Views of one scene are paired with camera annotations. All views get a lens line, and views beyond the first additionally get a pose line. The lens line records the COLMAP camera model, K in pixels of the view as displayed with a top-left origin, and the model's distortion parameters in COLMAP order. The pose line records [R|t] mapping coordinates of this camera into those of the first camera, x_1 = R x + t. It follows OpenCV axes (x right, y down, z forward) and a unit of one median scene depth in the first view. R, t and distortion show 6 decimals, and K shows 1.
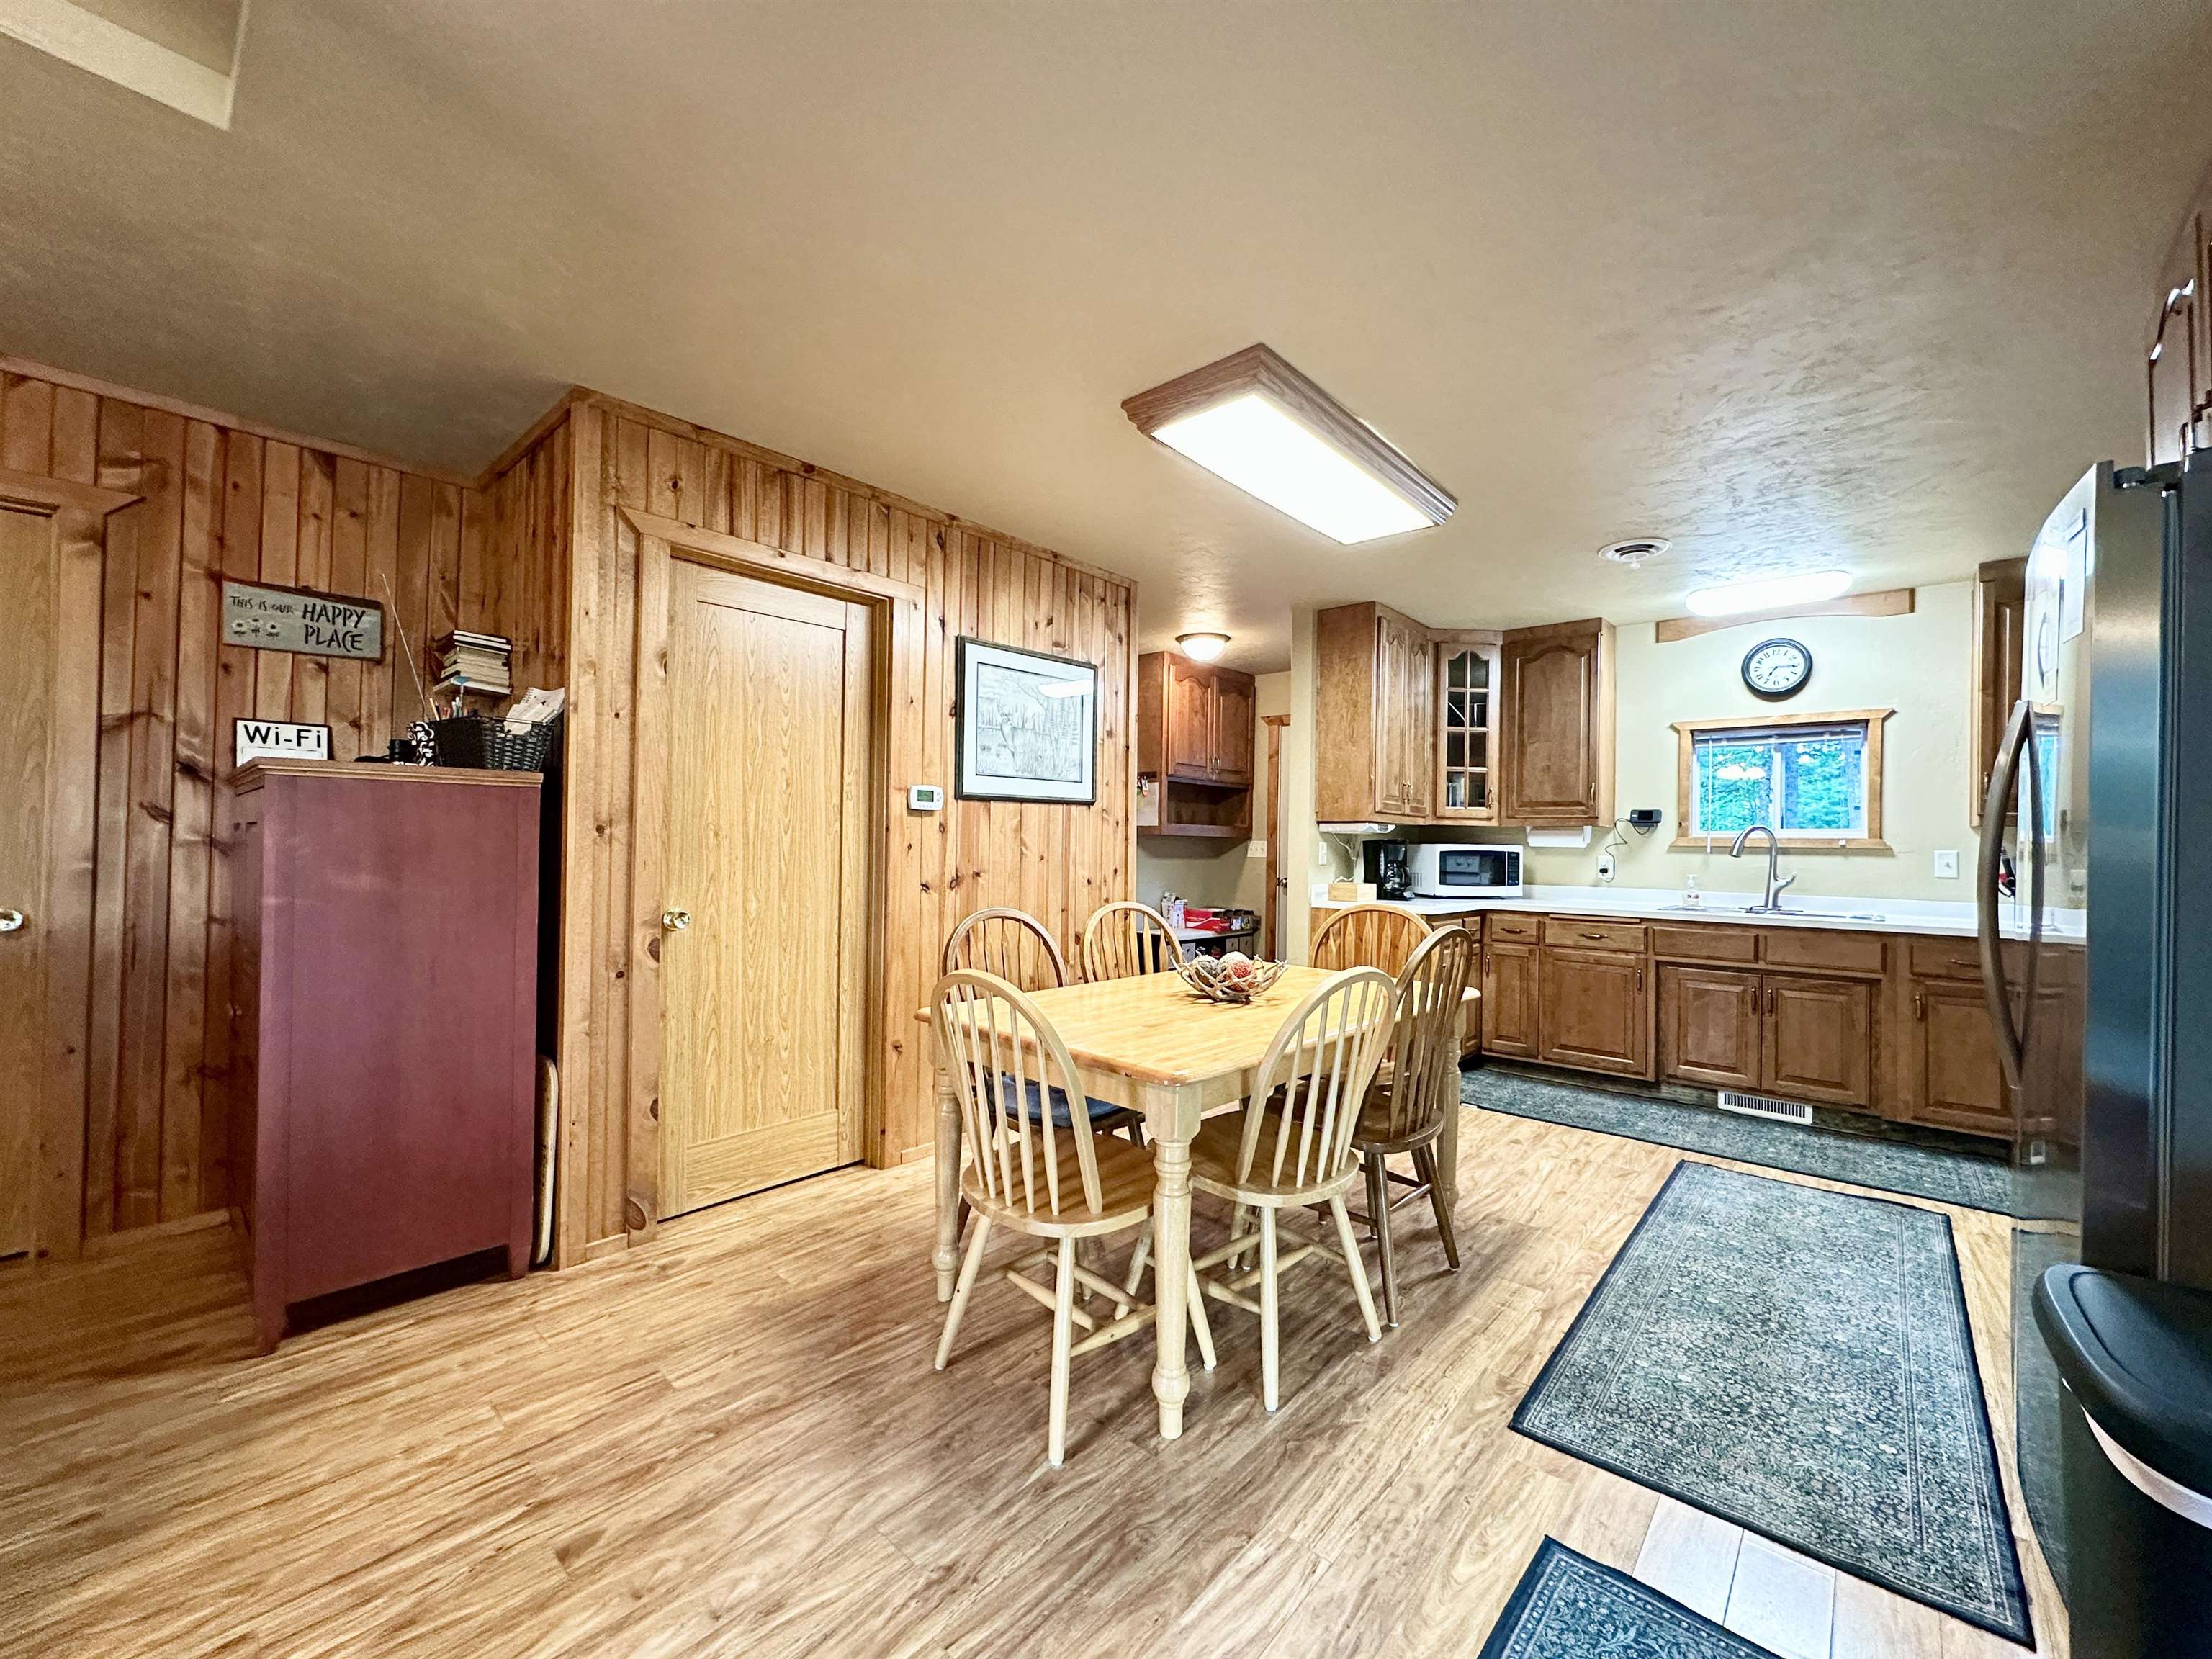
lens RADIAL K [[881.4, 0, 1108.4], [0, 881.4, 833.2], [0, 0, 1]] dist [-0.002255, 0.000055]
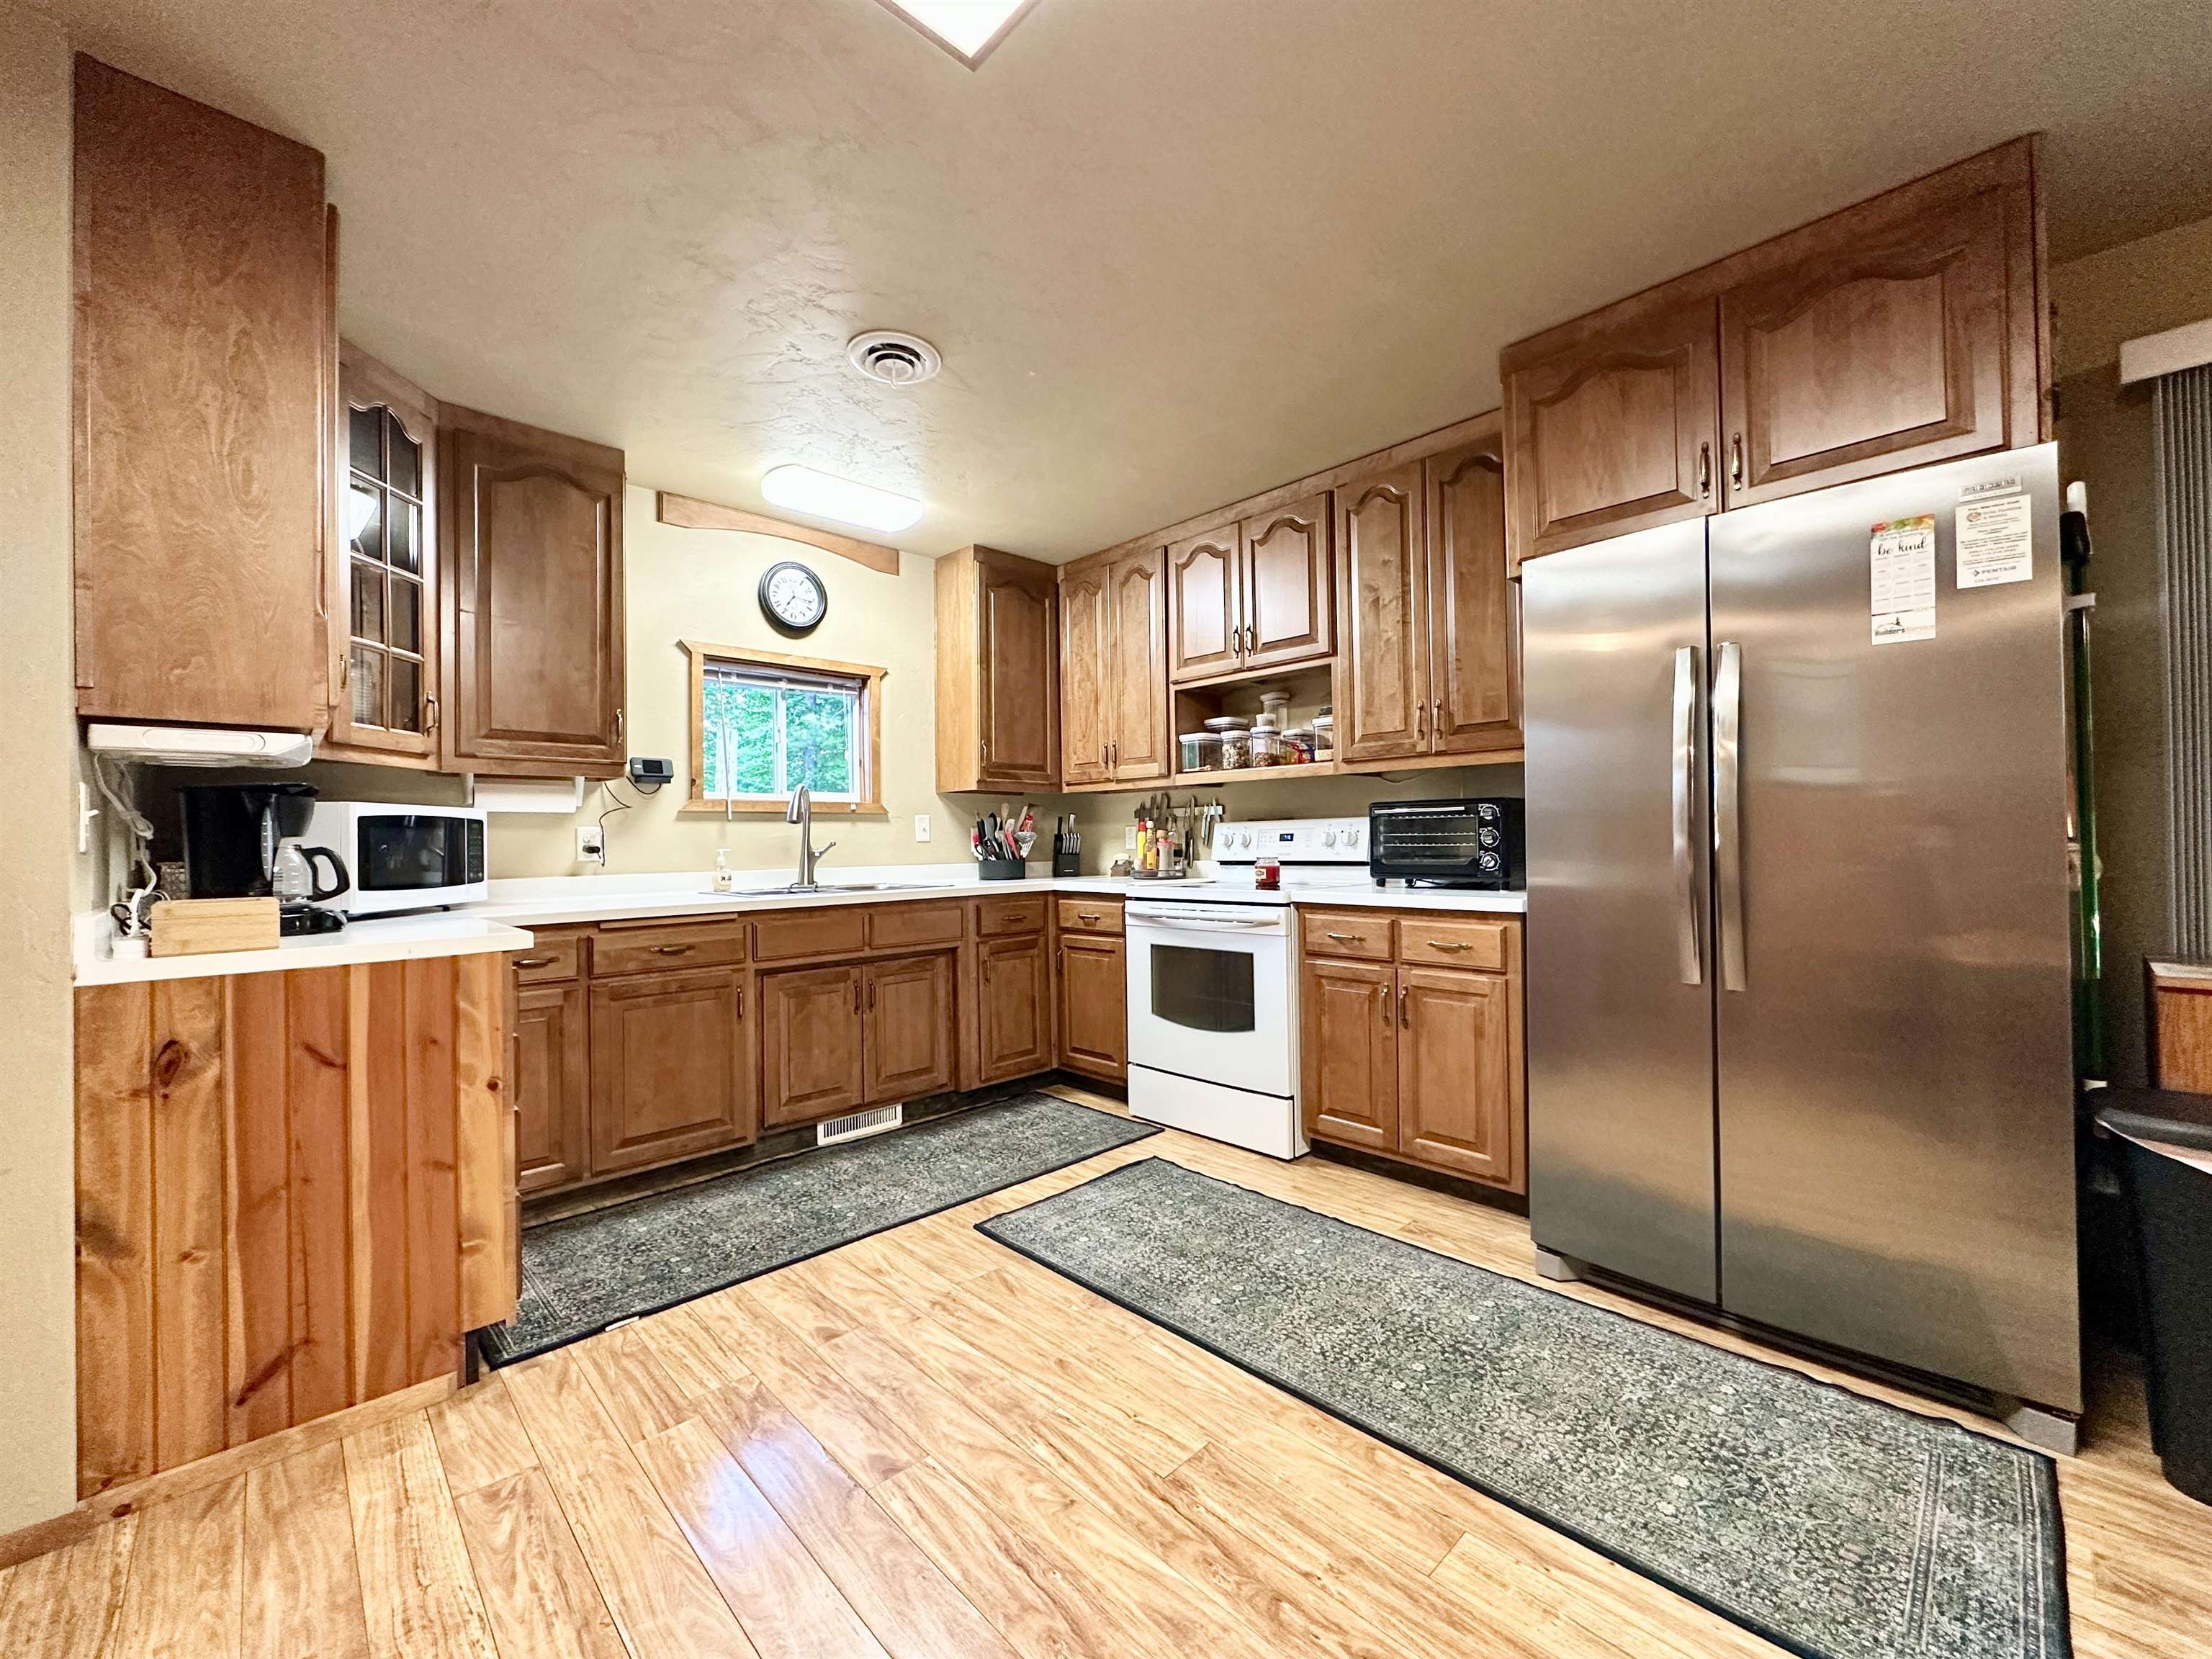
lens RADIAL K [[881.4, 0, 1107.0], [0, 881.4, 829.3], [0, 0, 1]] dist [-0.002255, 0.000055]
pose [[0.080543, -0.005135, 0.996738, -0.056259], [0.004938, 0.999977, 0.004752, 0.031277], [-0.996739, 0.004539, 0.080567, 0.679181]]
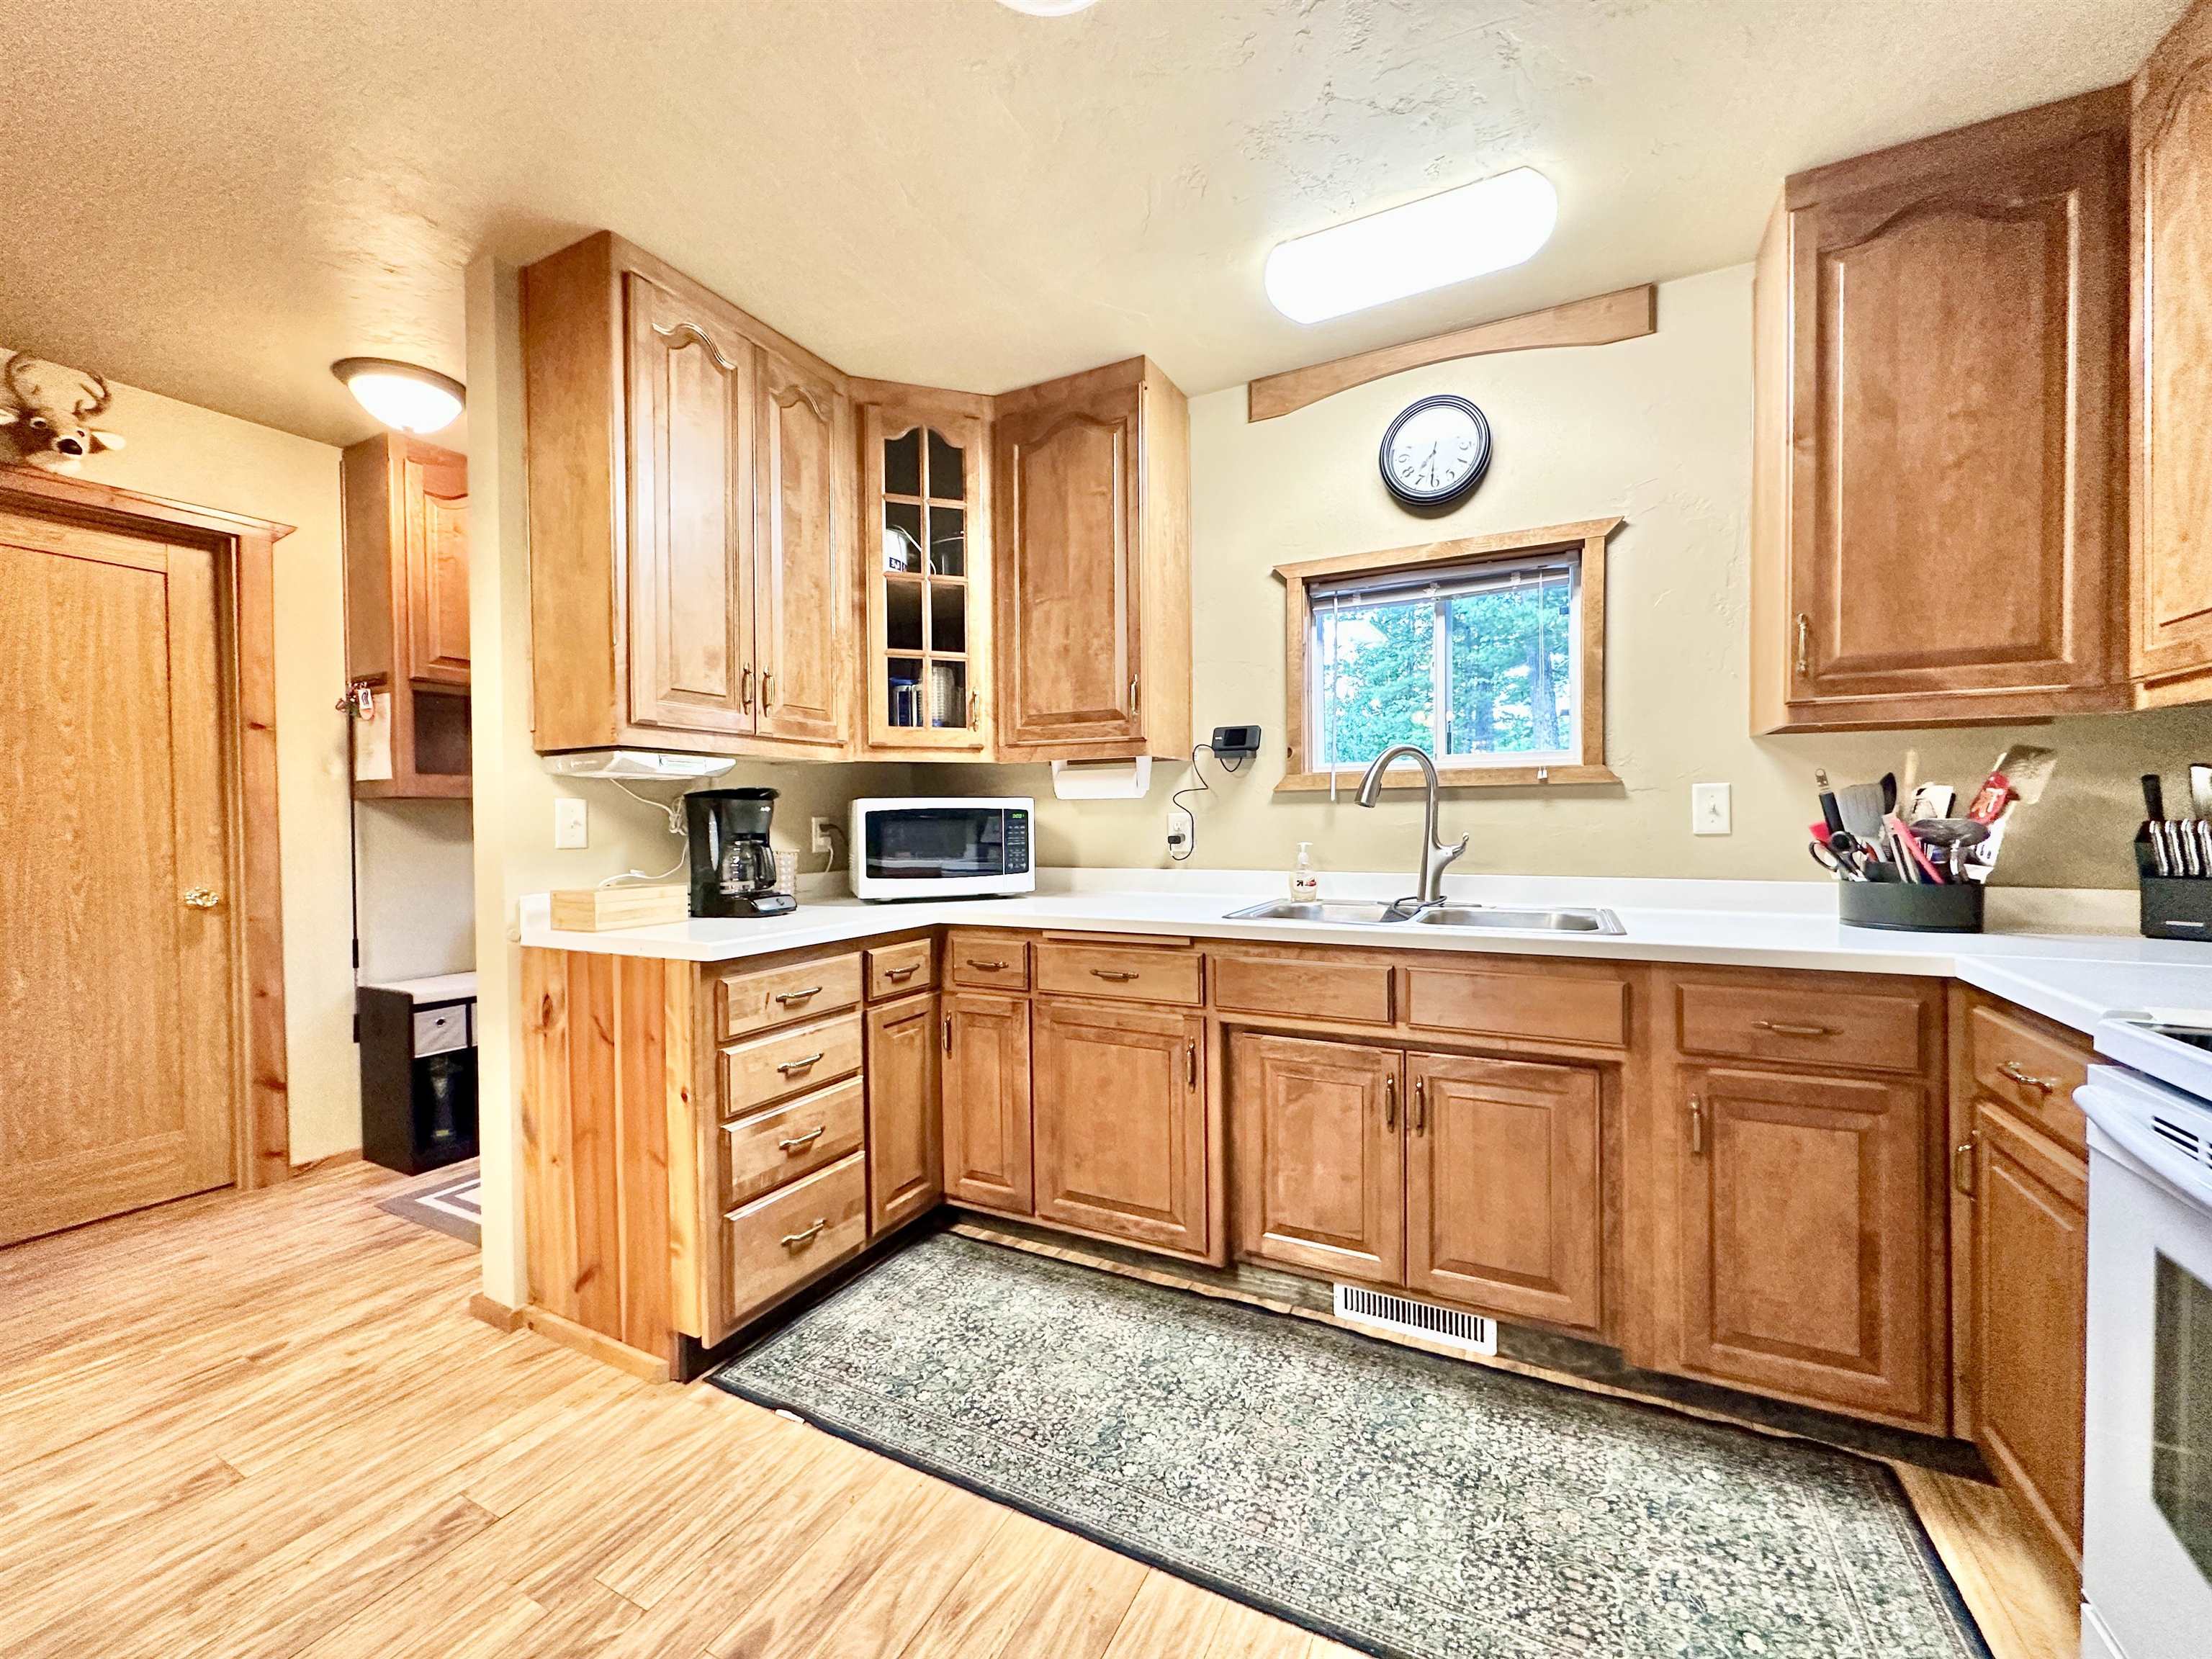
lens RADIAL K [[881.4, 0, 1110.6], [0, 881.4, 831.4], [0, 0, 1]] dist [-0.002255, 0.000055]
pose [[0.968592, -0.031272, 0.246680, 0.456214], [0.024324, 0.999218, 0.031163, 0.022631], [-0.247461, -0.024184, 0.968596, 0.557578]]
